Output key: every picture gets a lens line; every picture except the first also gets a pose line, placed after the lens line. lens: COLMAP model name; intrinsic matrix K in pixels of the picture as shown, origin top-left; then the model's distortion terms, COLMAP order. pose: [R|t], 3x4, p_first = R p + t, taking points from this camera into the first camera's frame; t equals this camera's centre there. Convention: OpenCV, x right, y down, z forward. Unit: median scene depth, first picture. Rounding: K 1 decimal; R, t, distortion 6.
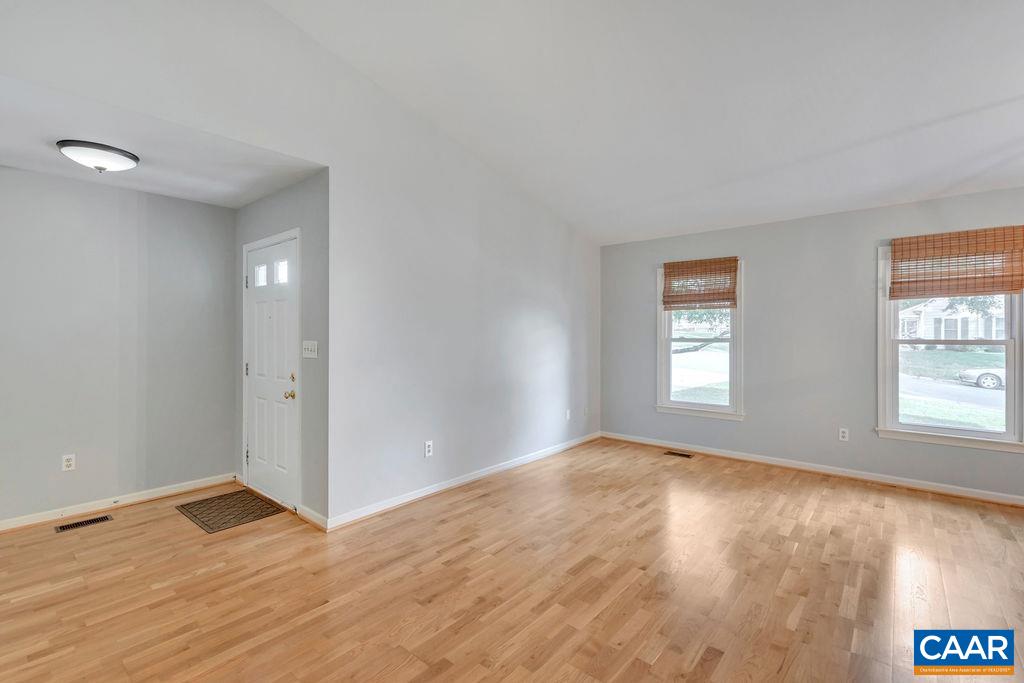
lens RADIAL K [[469.3, 0, 503.4], [0, 469.3, 333.6], [0, 0, 1]] dist [0.005666, -0.000536]
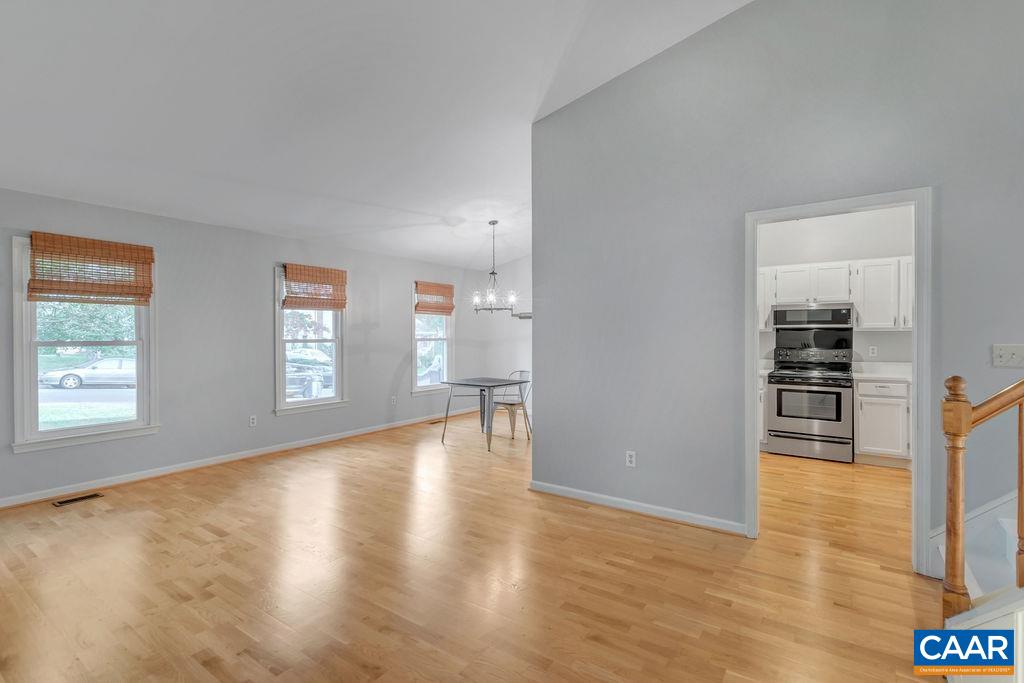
lens RADIAL K [[469.3, 0, 529.7], [0, 469.3, 339.3], [0, 0, 1]] dist [0.005666, -0.000536]
pose [[-0.120481, -0.007600, 0.992687, -0.457157], [0.001959, 0.999967, 0.007893, 0.002815], [-0.992714, 0.002896, -0.120462, 0.396262]]
